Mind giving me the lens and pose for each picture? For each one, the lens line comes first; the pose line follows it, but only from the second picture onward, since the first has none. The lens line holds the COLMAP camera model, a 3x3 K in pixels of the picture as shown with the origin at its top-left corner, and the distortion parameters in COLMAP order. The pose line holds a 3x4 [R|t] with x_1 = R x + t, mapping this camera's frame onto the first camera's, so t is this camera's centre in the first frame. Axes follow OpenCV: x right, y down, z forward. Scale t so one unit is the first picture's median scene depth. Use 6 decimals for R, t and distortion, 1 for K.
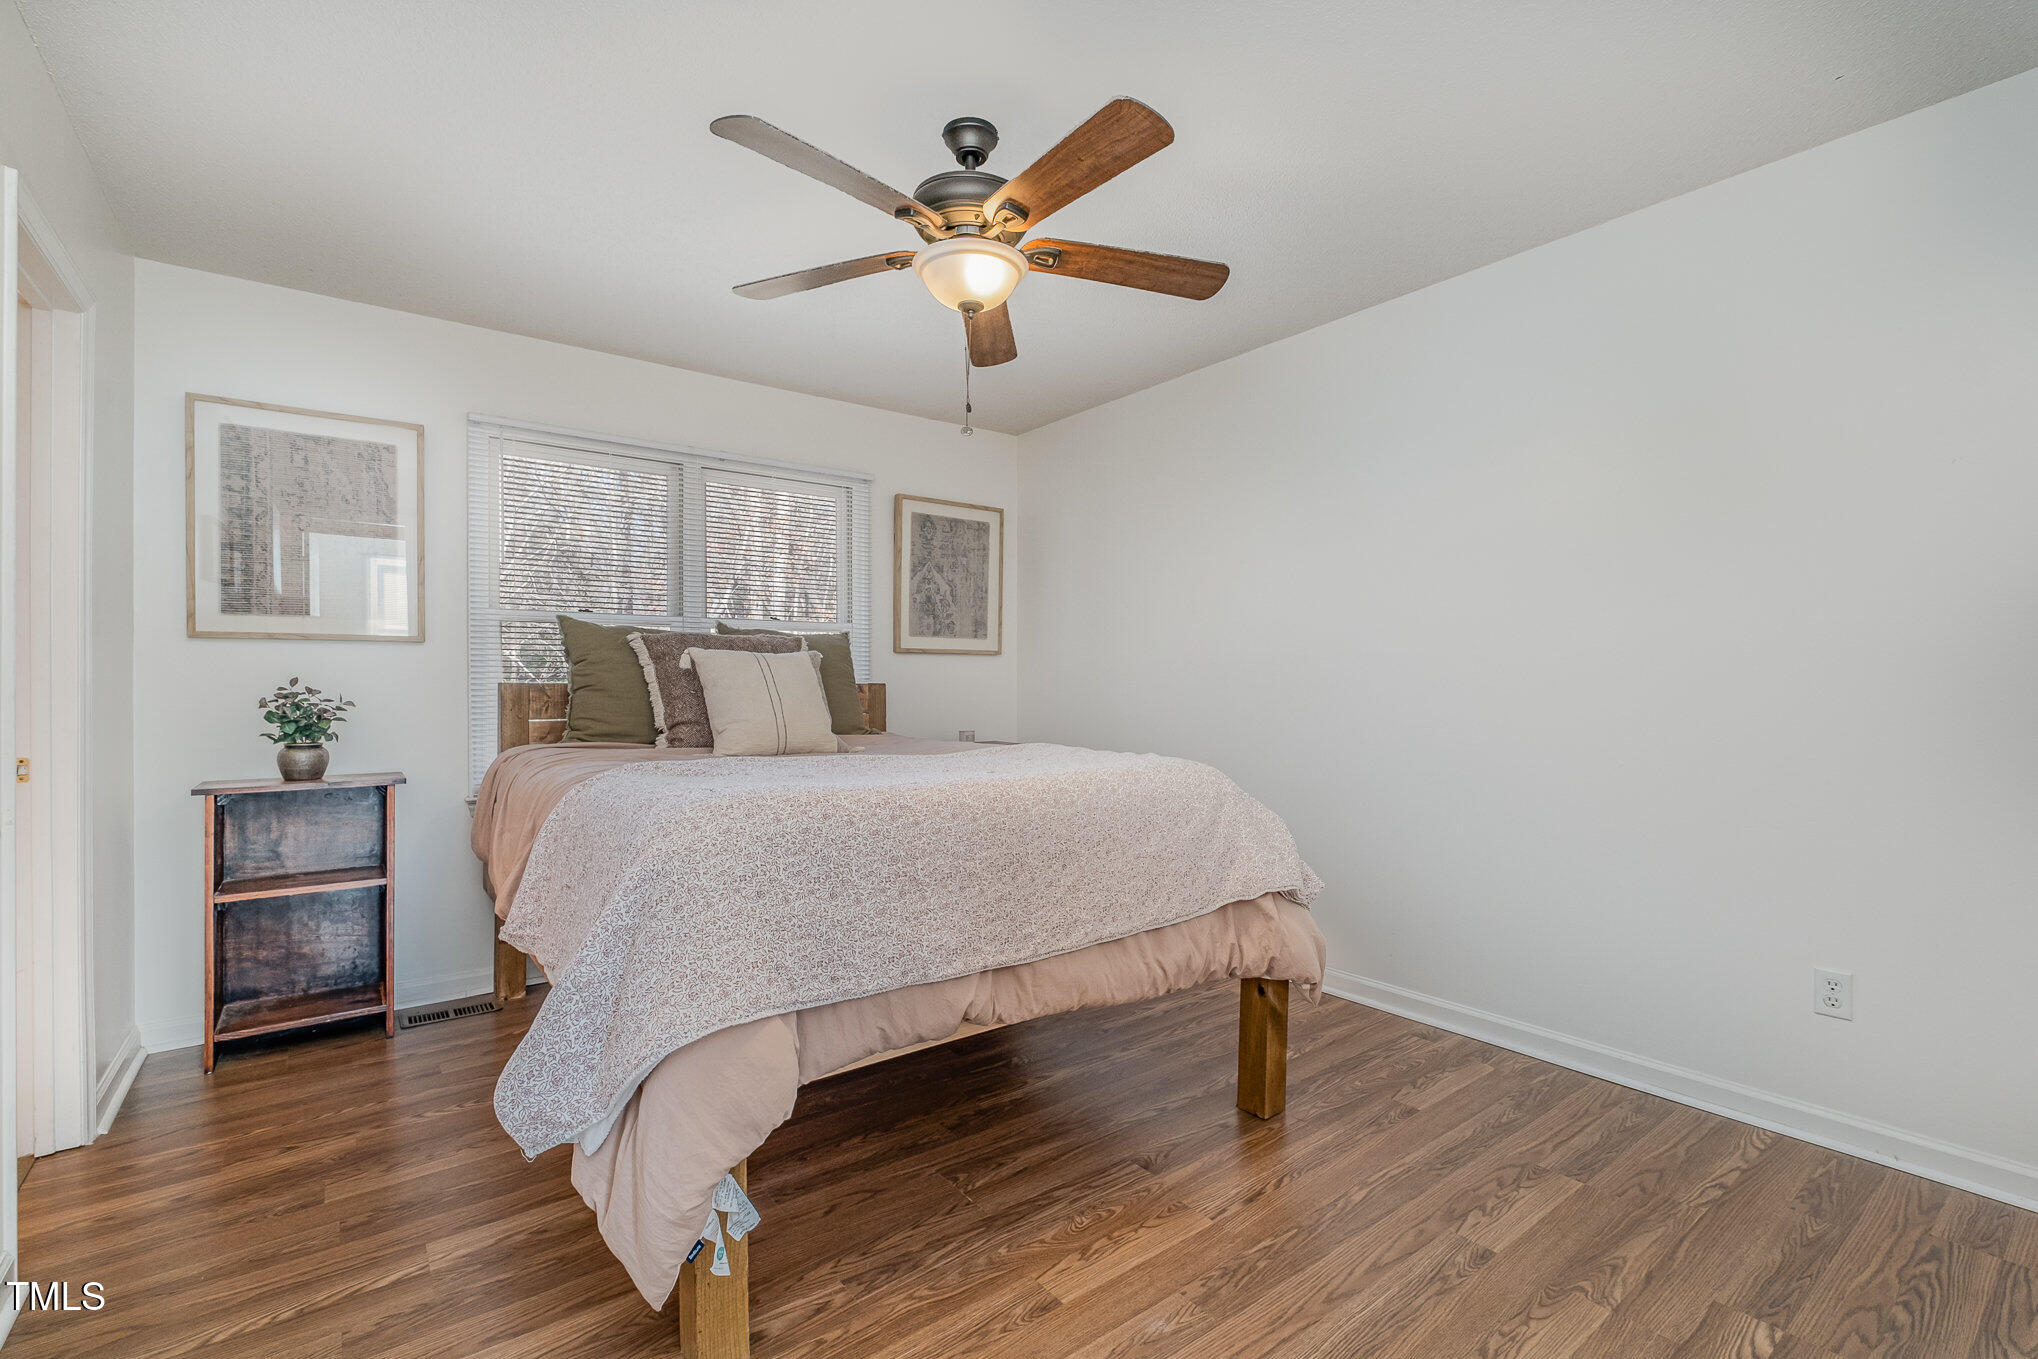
lens RADIAL K [[886.2, 0, 1038.7], [0, 886.2, 680.4], [0, 0, 1]] dist [0.003457, 0.000303]
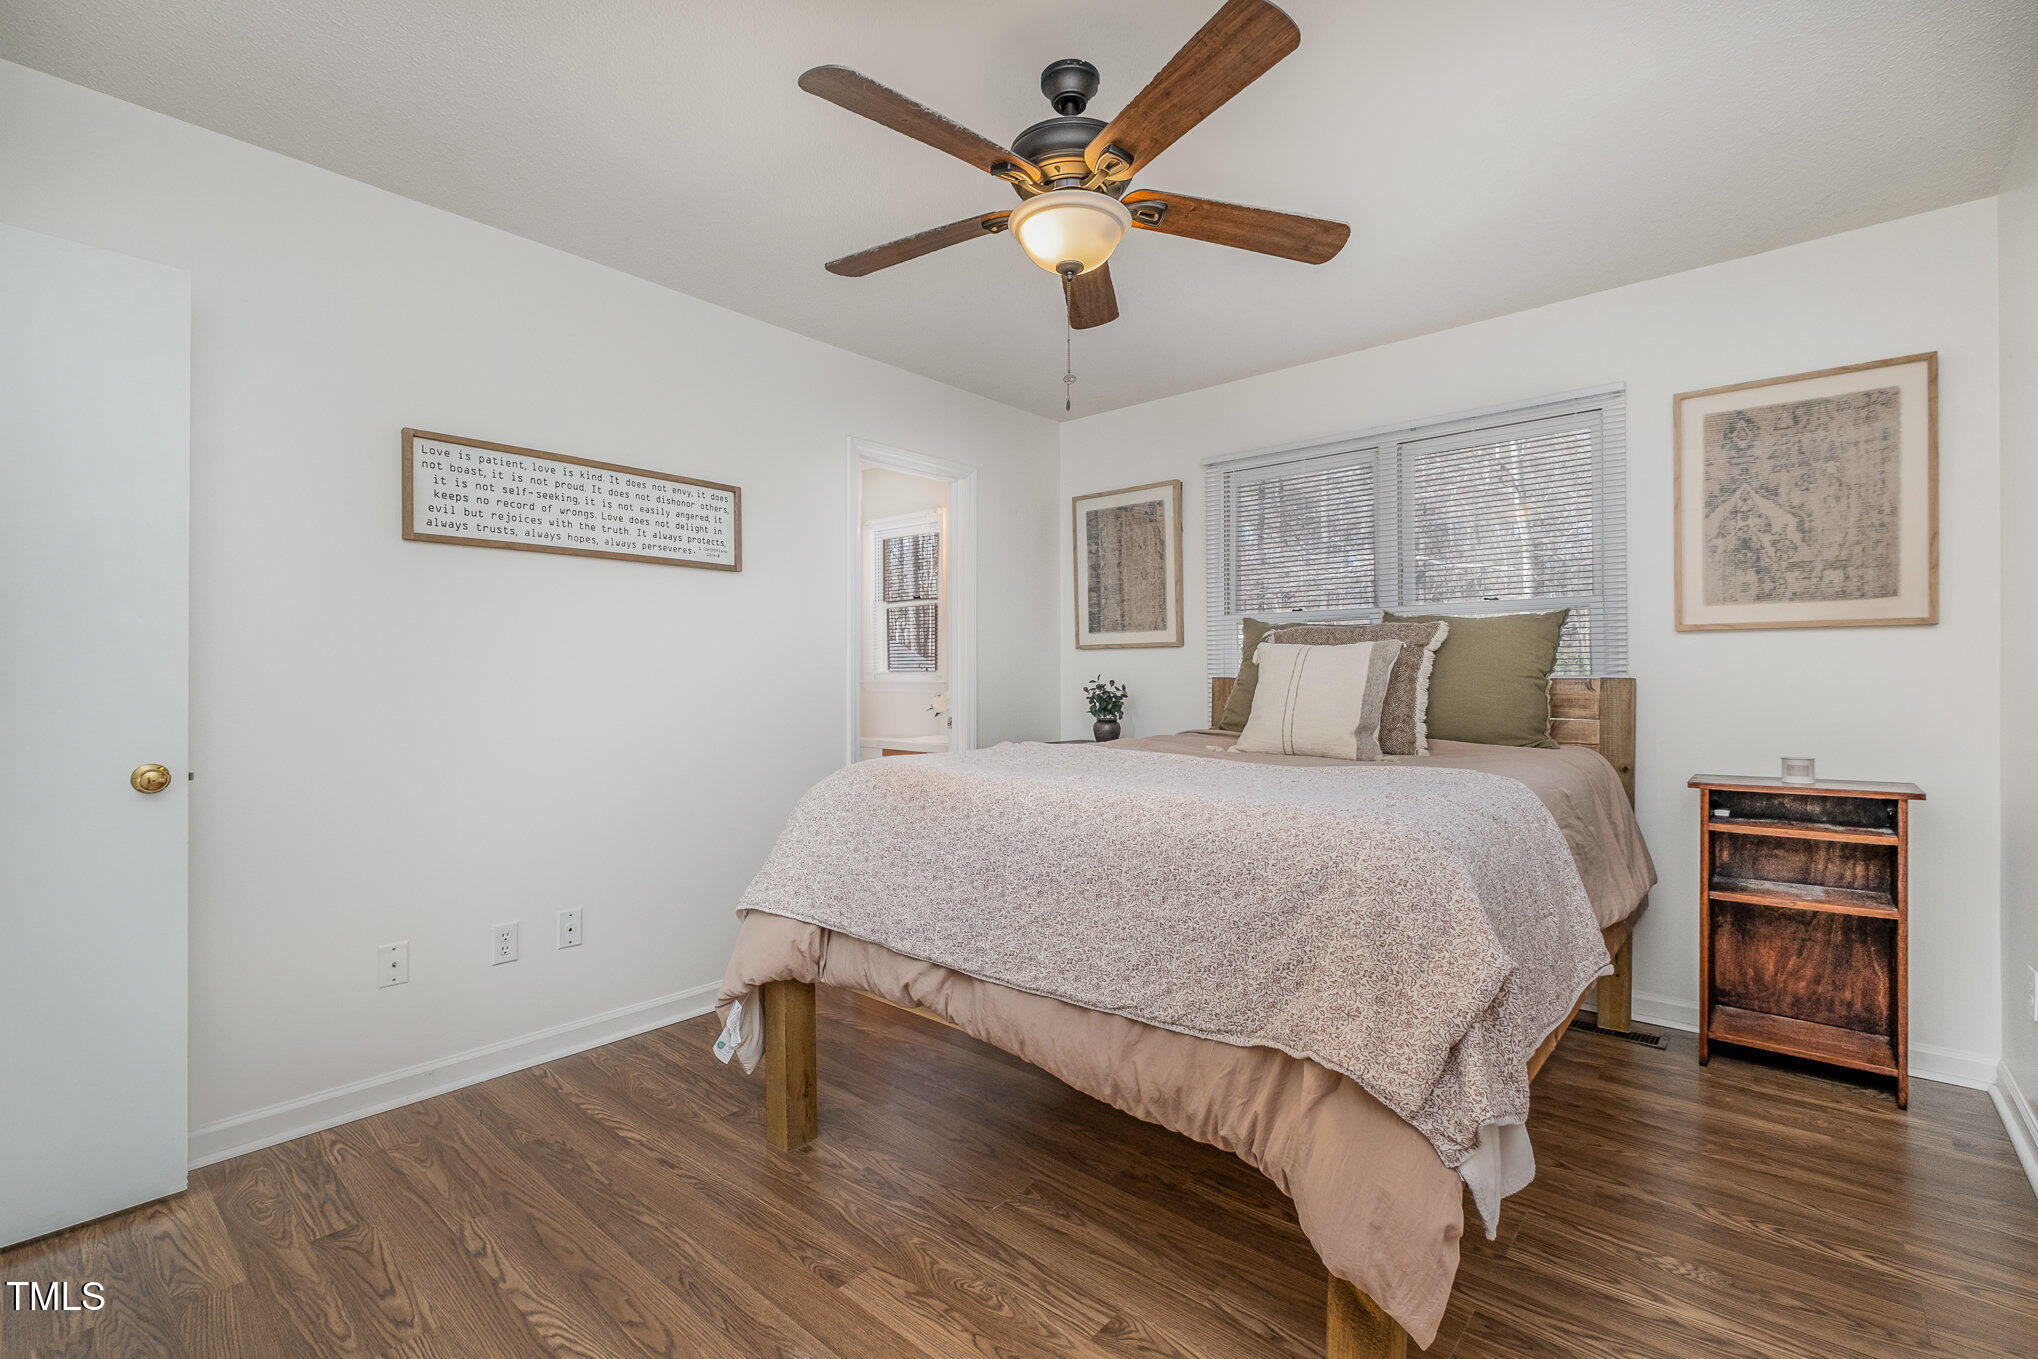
lens RADIAL K [[889.1, 0, 1008.2], [0, 889.1, 676.1], [0, 0, 1]] dist [0.000251, -0.000059]
pose [[0.207135, -0.001334, -0.978312, 0.579694], [0.003808, 0.999993, -0.000557, 0.001297], [0.978305, -0.003610, 0.207138, 0.534759]]
